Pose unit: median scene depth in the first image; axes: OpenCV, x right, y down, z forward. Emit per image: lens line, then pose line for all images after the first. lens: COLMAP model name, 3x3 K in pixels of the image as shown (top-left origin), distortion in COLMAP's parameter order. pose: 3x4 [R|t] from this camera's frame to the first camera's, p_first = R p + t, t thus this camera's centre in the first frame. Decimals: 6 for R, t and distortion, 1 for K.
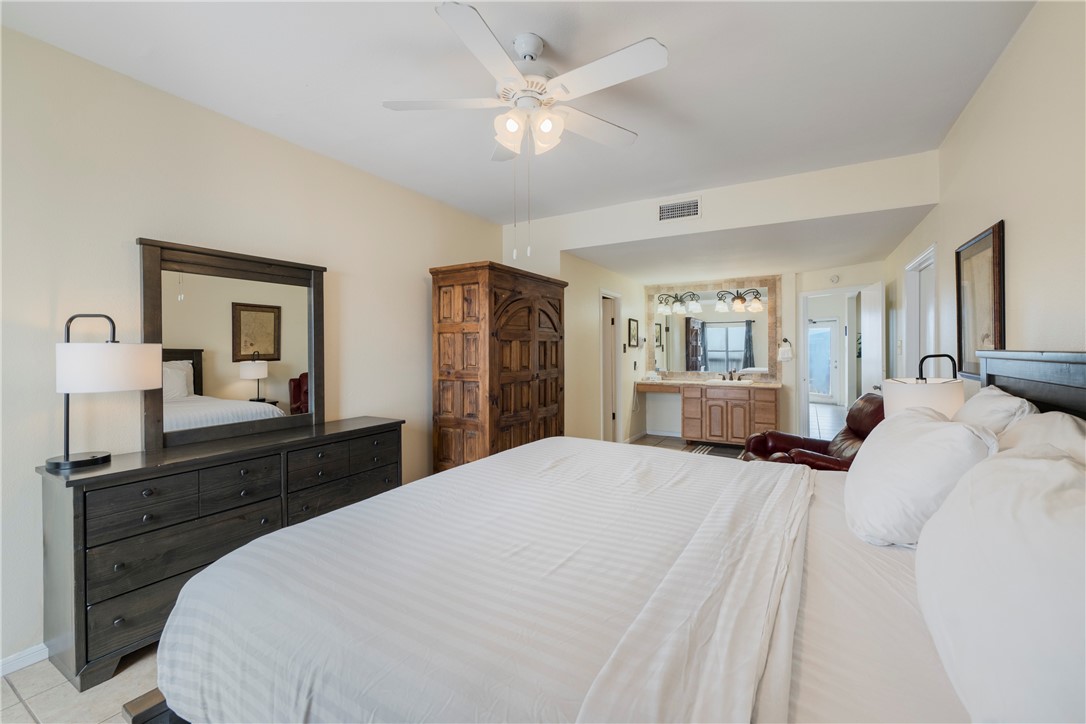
lens RADIAL K [[438.2, 0, 544.5], [0, 438.2, 356.1], [0, 0, 1]] dist [-0.000359, 0.000033]
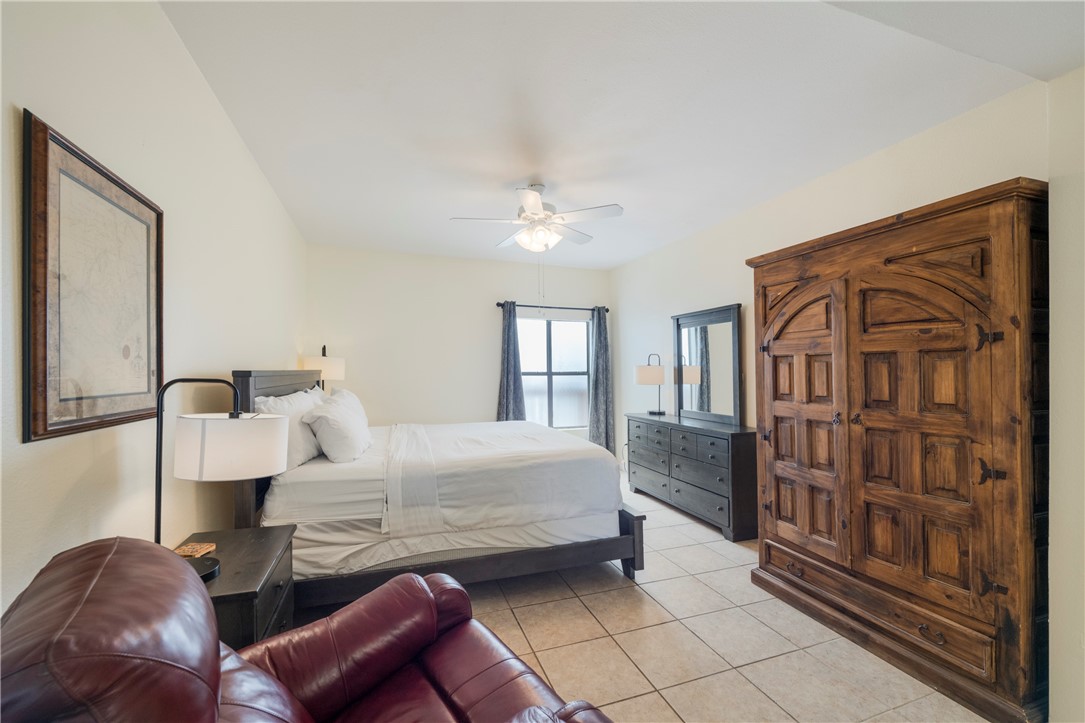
lens RADIAL K [[437.8, 0, 544.0], [0, 437.8, 355.6], [0, 0, 1]] dist [-0.000359, 0.000033]
pose [[-0.661609, -0.017367, -0.749648, 1.634551], [-0.005542, 0.999818, -0.018271, -0.047761], [0.749828, -0.007934, -0.661585, 2.769772]]
